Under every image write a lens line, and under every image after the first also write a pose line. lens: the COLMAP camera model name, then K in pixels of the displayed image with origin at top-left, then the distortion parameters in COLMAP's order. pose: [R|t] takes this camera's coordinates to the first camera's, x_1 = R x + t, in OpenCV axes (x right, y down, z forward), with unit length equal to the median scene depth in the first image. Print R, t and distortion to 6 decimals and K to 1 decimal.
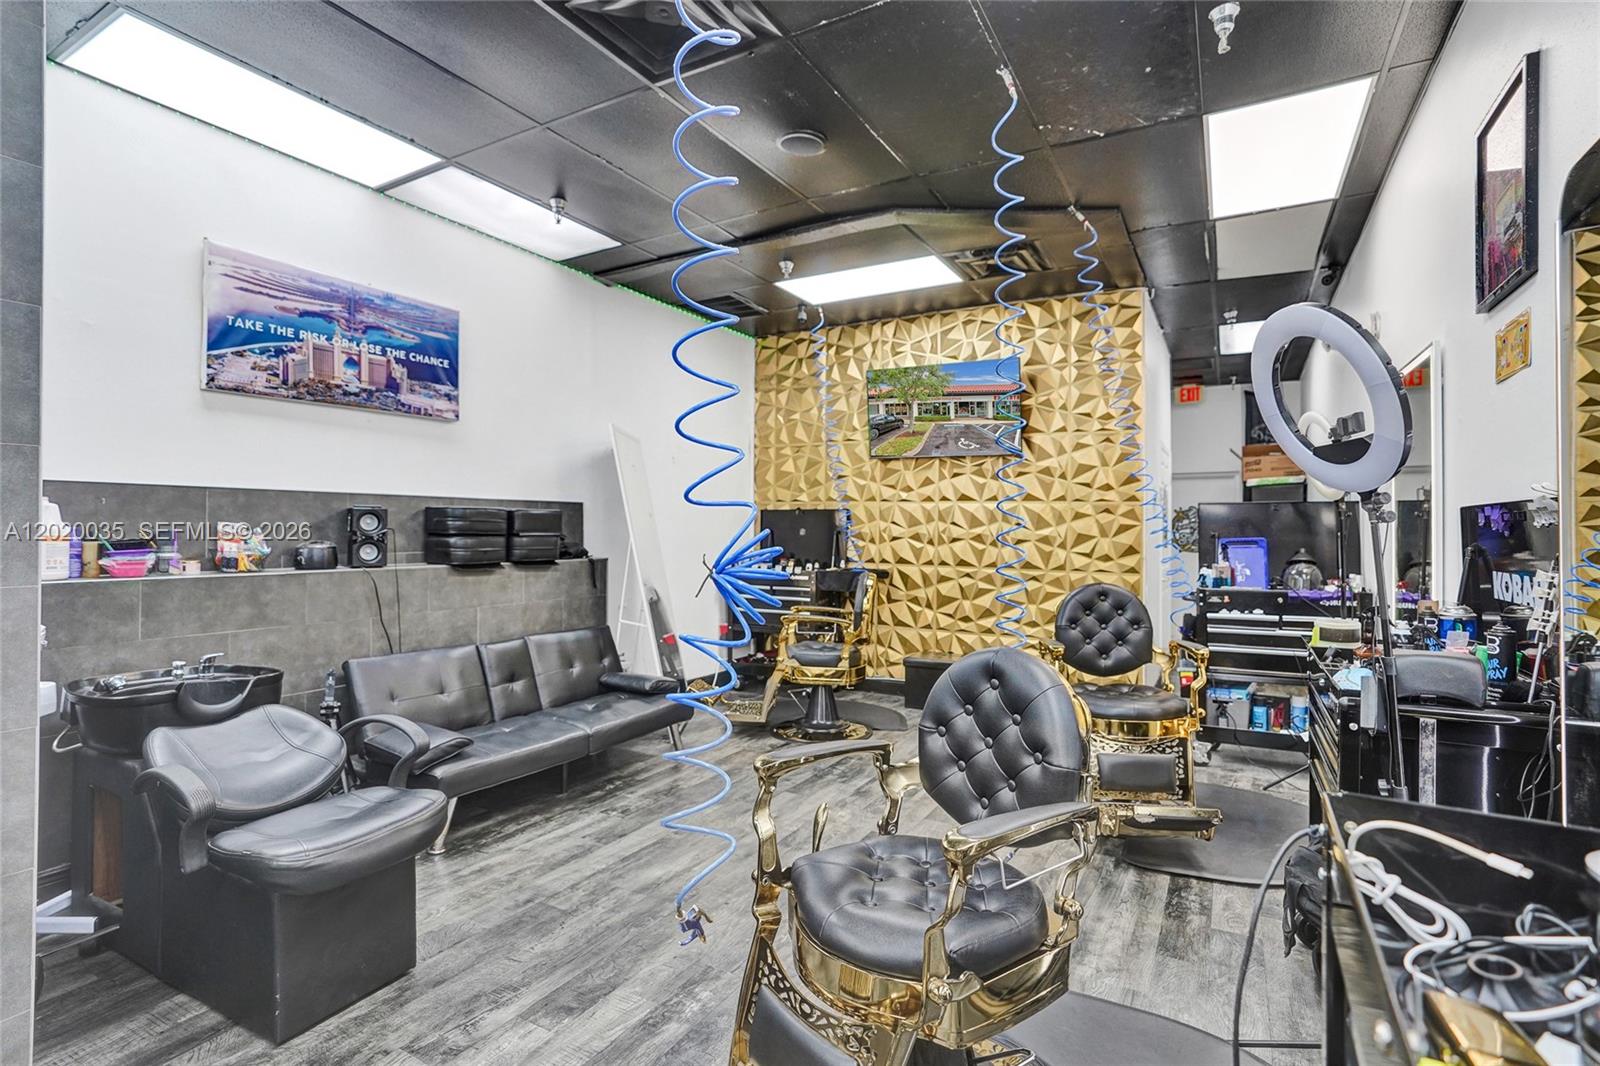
lens RADIAL K [[778.3, 0, 801.2], [0, 778.3, 523.0], [0, 0, 1]] dist [-0.050789, 0.023412]
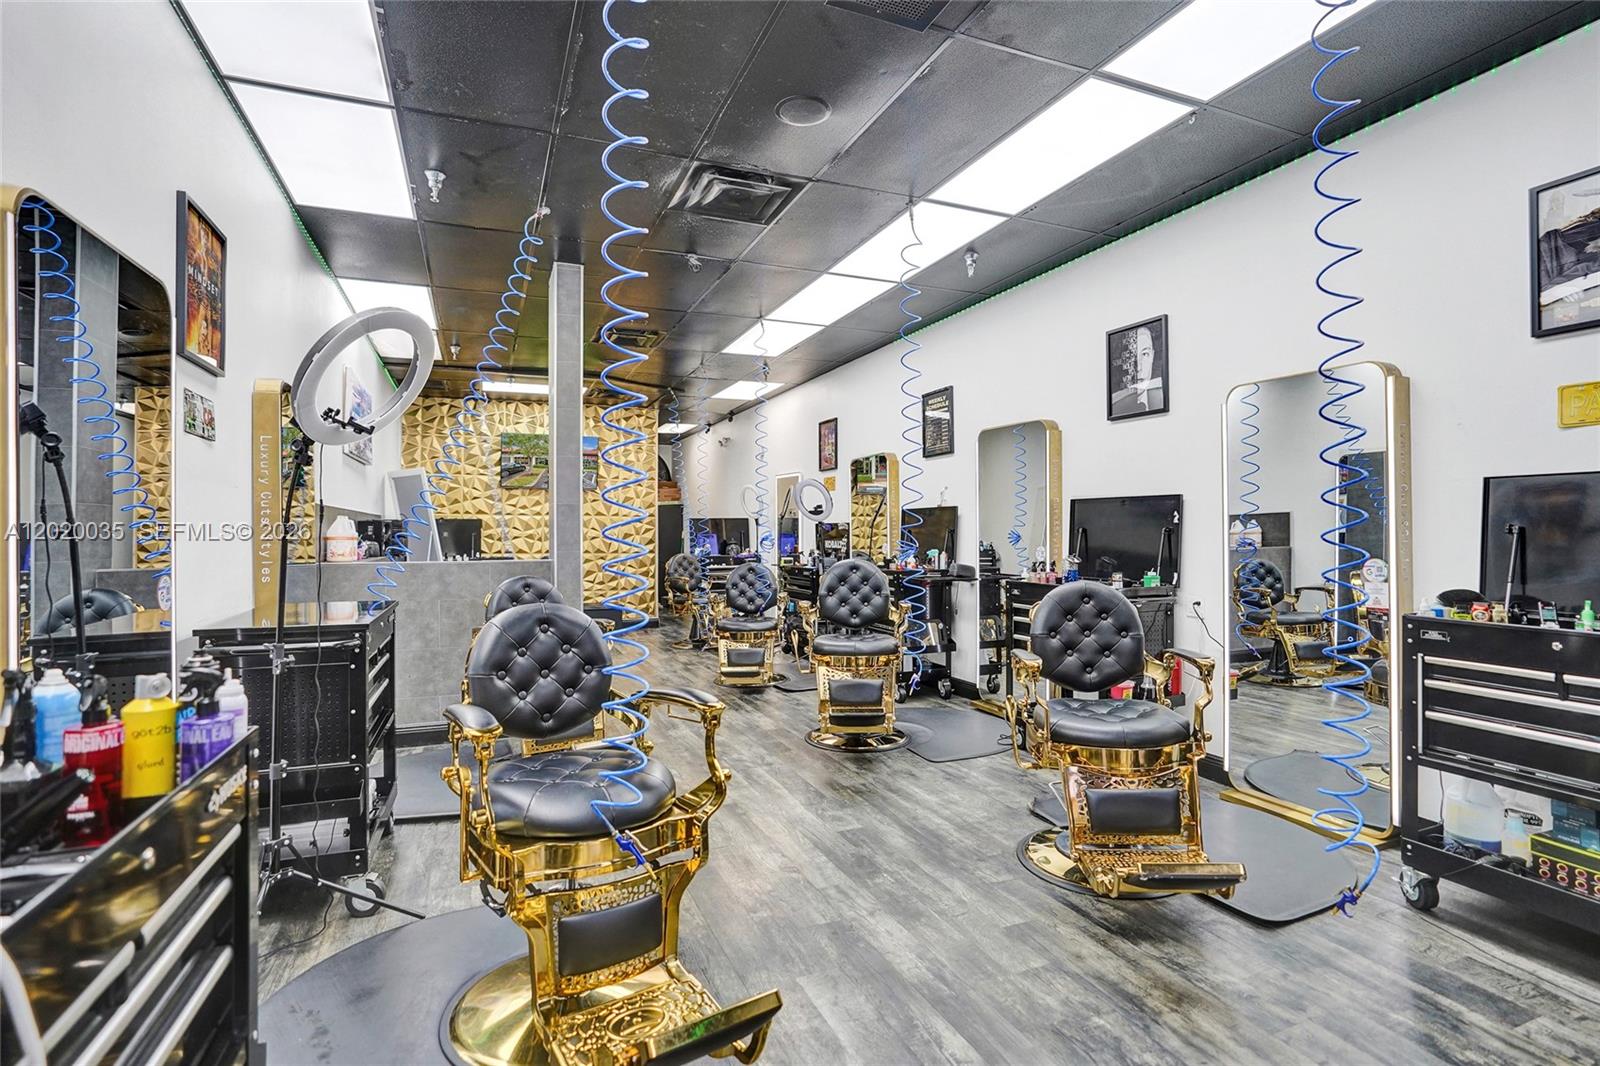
lens RADIAL K [[778.3, 0, 790.7], [0, 778.3, 511.2], [0, 0, 1]] dist [-0.050789, 0.023412]
pose [[0.611846, 0.010569, 0.790907, -0.916459], [0.003014, 0.999872, -0.015693, -0.009181], [-0.790971, 0.011985, 0.611736, -0.498376]]
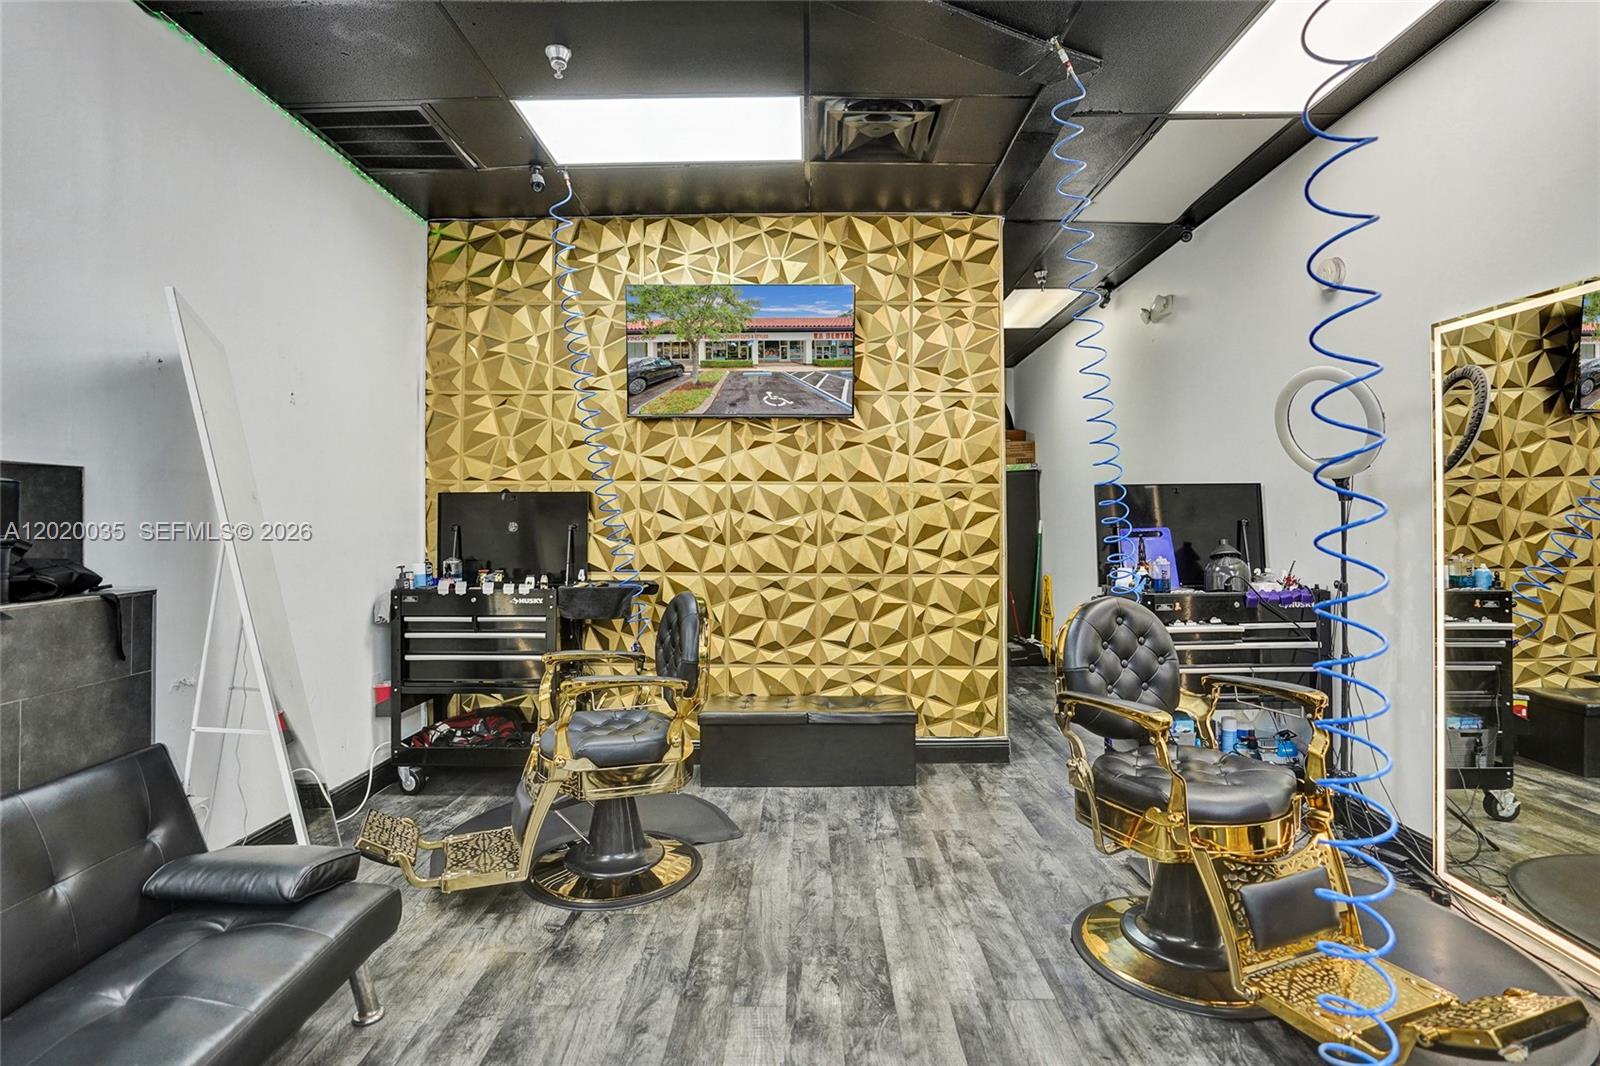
lens RADIAL K [[778.3, 0, 799.8], [0, 778.3, 508.9], [0, 0, 1]] dist [-0.050789, 0.023412]
pose [[0.874048, -0.001320, 0.485838, -0.124180], [0.005766, 0.999954, -0.007656, 0.003211], [-0.485806, 0.009493, 0.874015, 0.393210]]
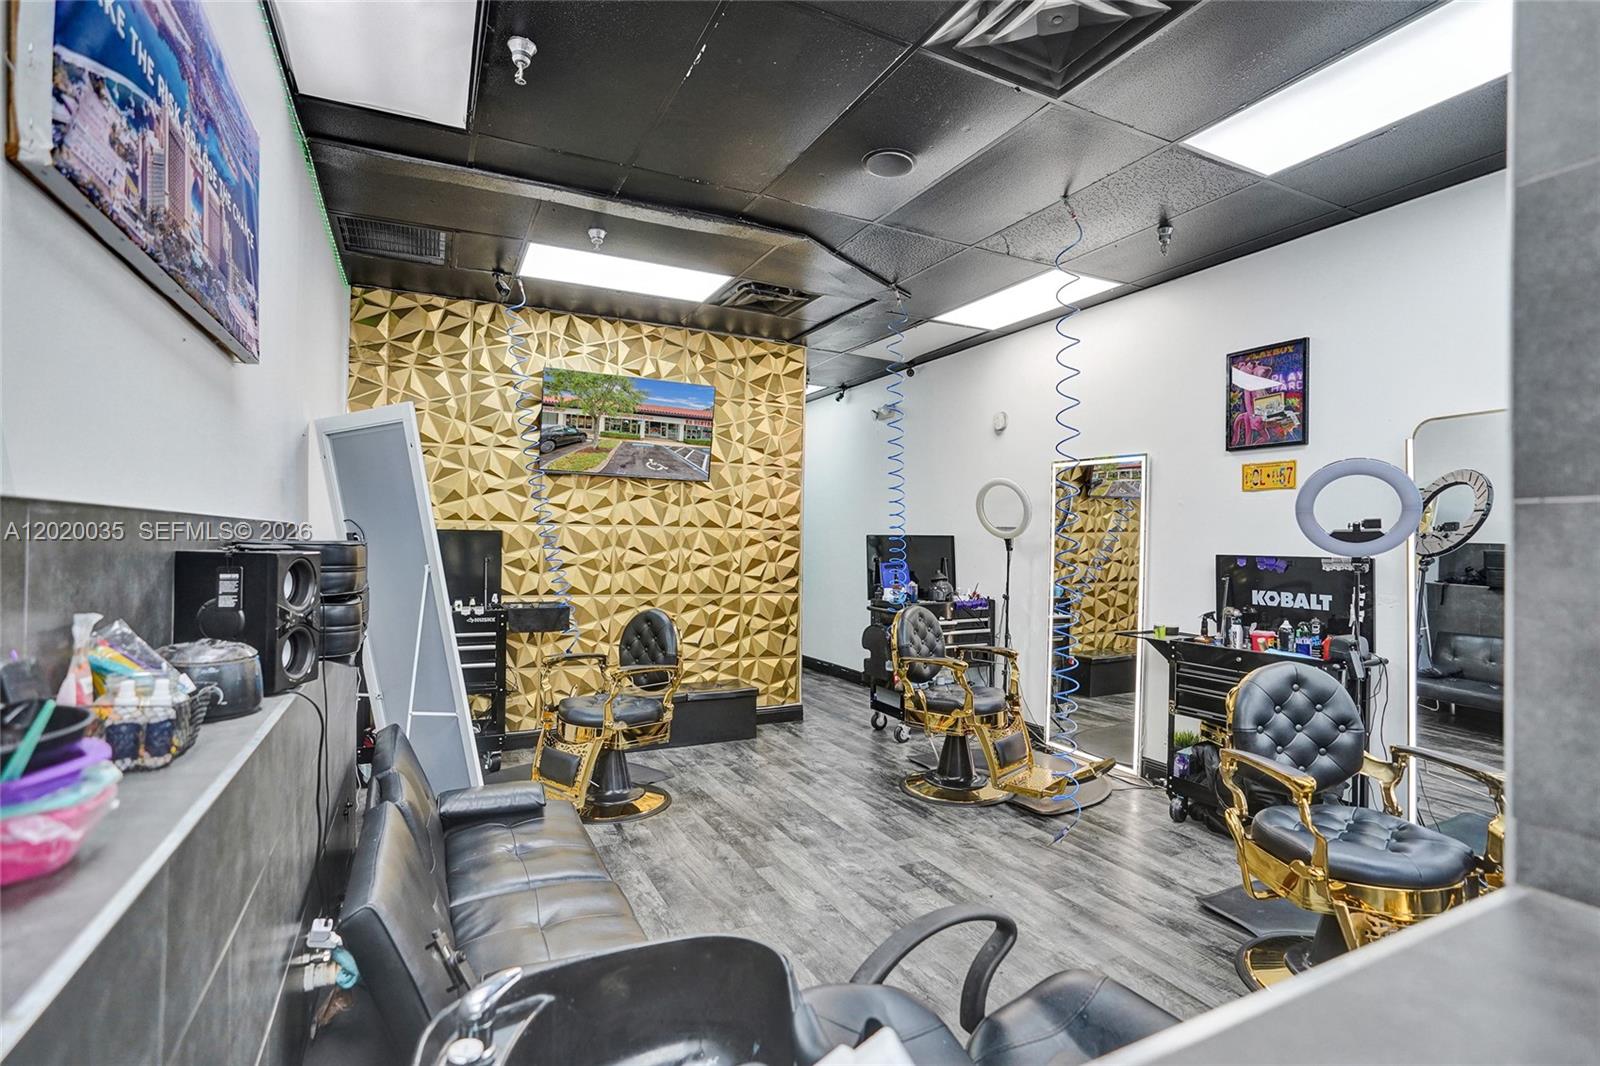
lens RADIAL K [[778.3, 0, 801.9], [0, 778.3, 531.8], [0, 0, 1]] dist [-0.050789, 0.023412]
pose [[0.552046, 0.007690, 0.833778, -0.521910], [-0.015979, 0.999871, 0.001358, -0.026946], [-0.833661, -0.014073, 0.552098, 0.342959]]
